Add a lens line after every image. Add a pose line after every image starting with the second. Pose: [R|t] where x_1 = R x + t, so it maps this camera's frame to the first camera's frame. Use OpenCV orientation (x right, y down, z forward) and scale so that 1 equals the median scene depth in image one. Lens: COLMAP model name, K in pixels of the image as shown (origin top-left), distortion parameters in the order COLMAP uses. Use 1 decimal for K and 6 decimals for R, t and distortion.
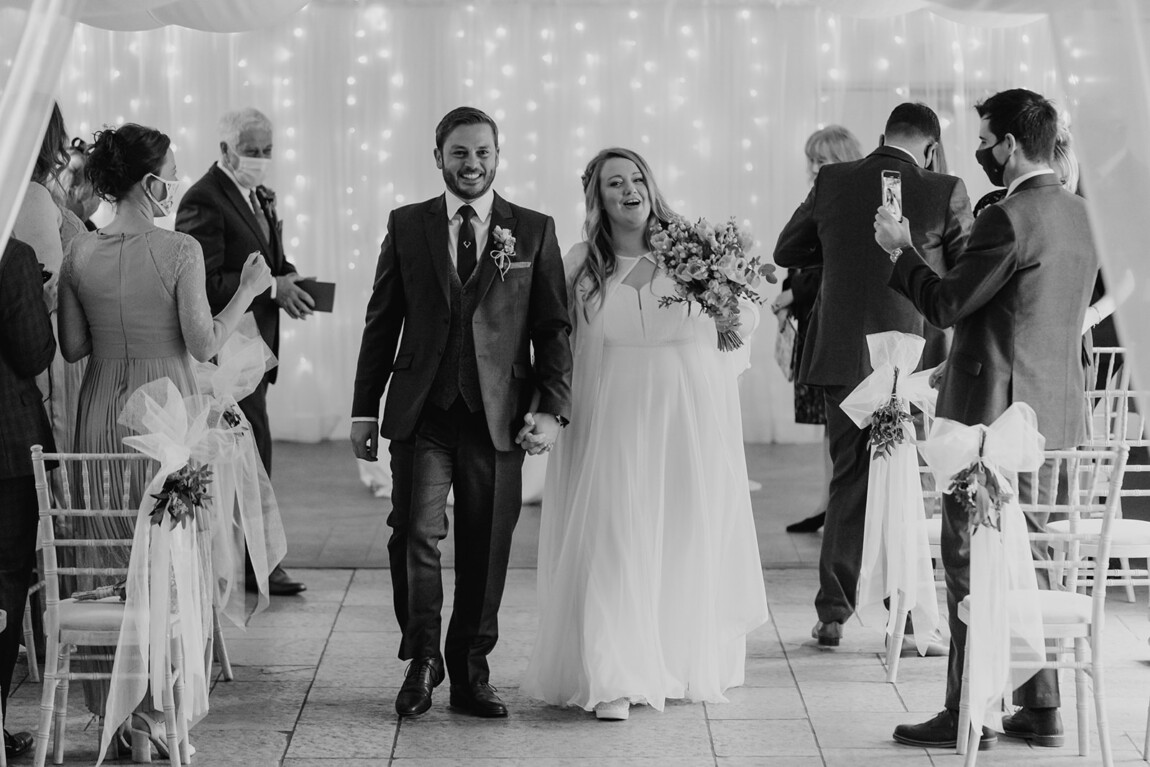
lens RADIAL K [[3892.8, 0, 575.0], [0, 3892.8, 383.5], [0, 0, 1]] dist [-0.027026, 0.725115]
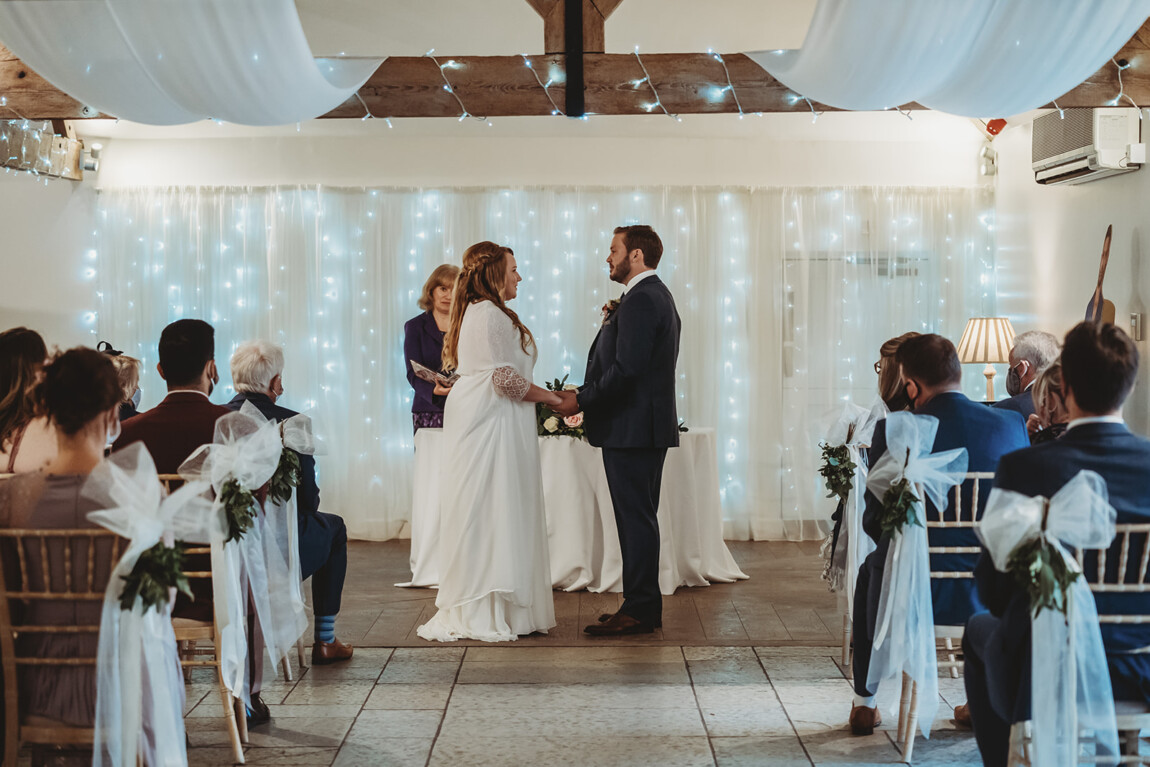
lens RADIAL K [[2535.8, 0, 575.0], [0, 2535.8, 383.5], [0, 0, 1]] dist [-0.023534, -0.504997]
pose [[0.999977, -0.002811, -0.006132, -0.000198], [0.002493, 0.998684, -0.051225, 0.011828], [0.006268, 0.051209, 0.998668, 0.340339]]
